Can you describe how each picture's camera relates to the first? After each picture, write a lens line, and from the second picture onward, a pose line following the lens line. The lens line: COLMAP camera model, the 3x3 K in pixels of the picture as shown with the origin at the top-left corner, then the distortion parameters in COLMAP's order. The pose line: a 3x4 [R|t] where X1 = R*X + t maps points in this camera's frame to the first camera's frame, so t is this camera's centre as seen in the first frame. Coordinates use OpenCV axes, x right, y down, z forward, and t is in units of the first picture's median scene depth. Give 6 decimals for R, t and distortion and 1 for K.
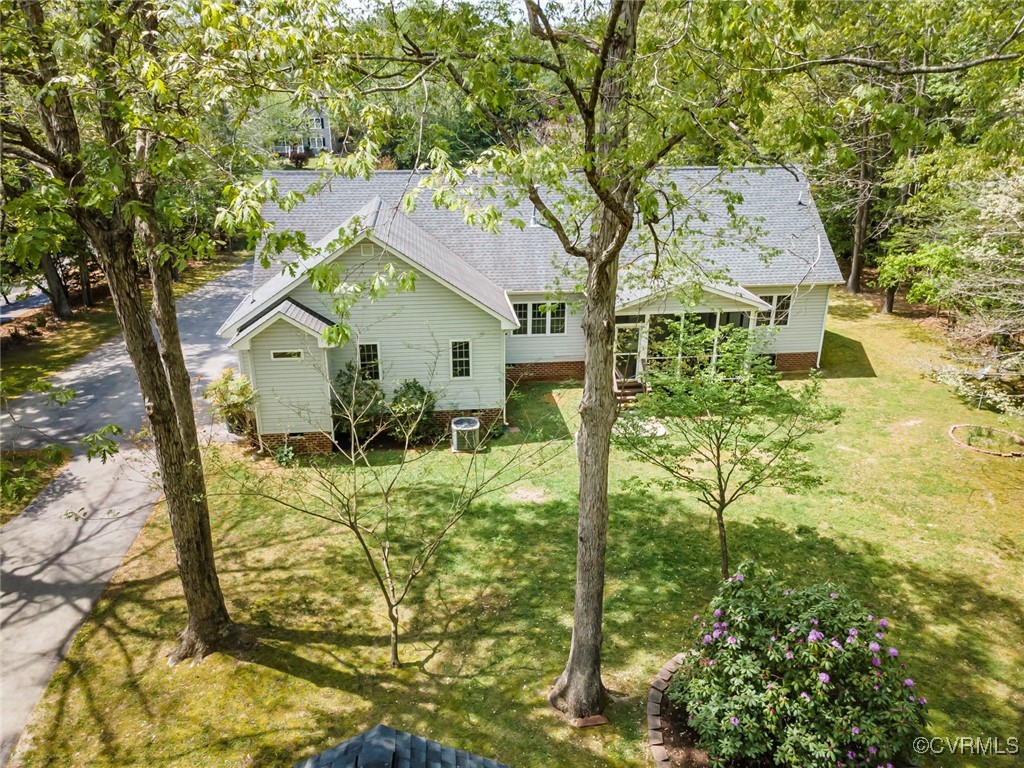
lens RADIAL K [[752.1, 0, 506.8], [0, 752.1, 380.0], [0, 0, 1]] dist [0.029658, 0.000884]
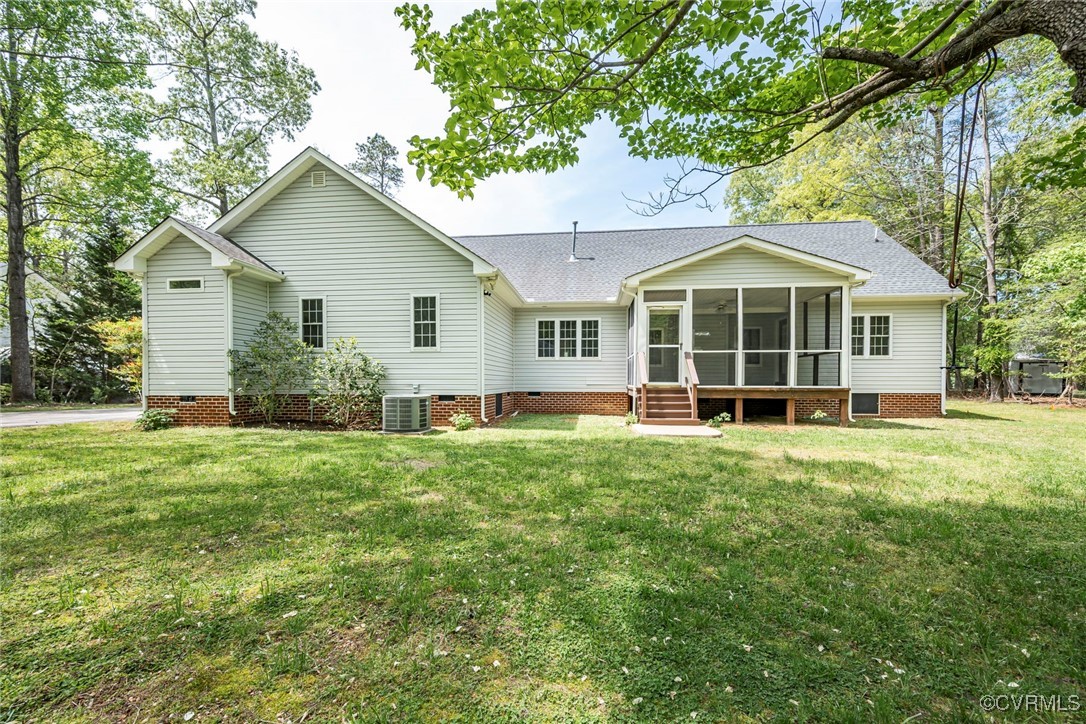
lens RADIAL K [[449.3, 0, 536.8], [0, 449.3, 368.6], [0, 0, 1]] dist [0.003996, 0.000081]
pose [[0.975475, 0.001899, -0.220104, 0.150693], [-0.079401, 0.935671, -0.343823, 0.165514], [0.205292, 0.352867, 0.912875, 0.645177]]
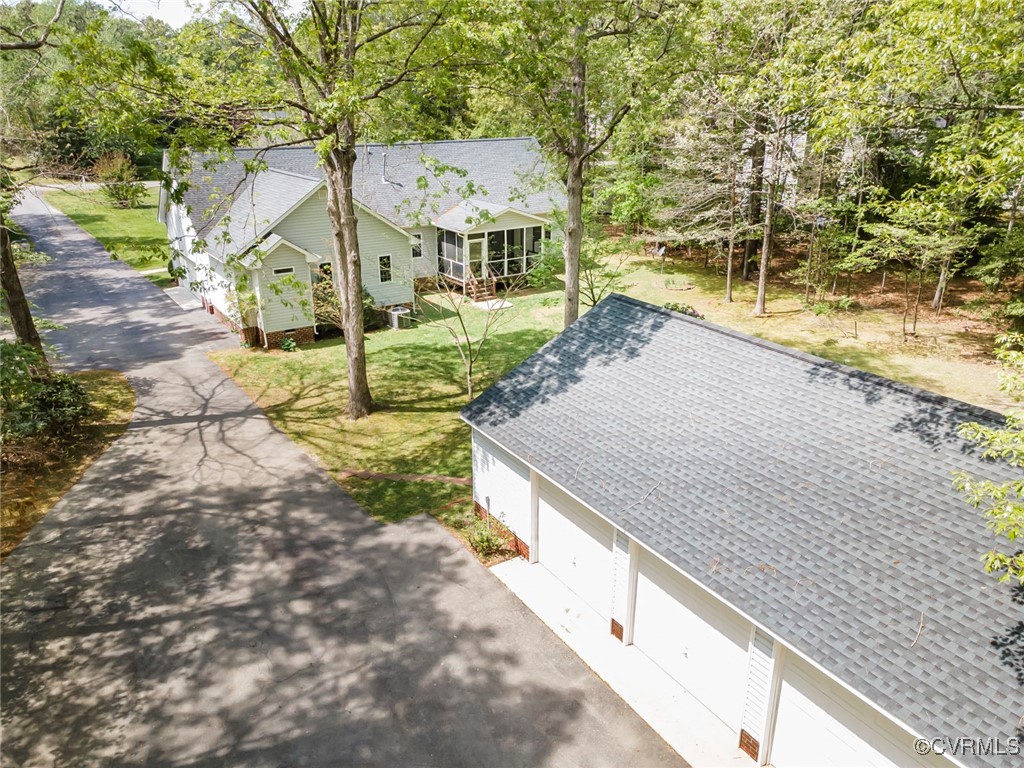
lens RADIAL K [[752.1, 0, 516.6], [0, 752.1, 385.6], [0, 0, 1]] dist [0.029658, 0.000884]
pose [[0.879239, -0.170468, 0.444837, -0.536709], [0.168338, 0.984718, 0.044630, 0.176345], [-0.445647, 0.035642, 0.894499, -0.417623]]
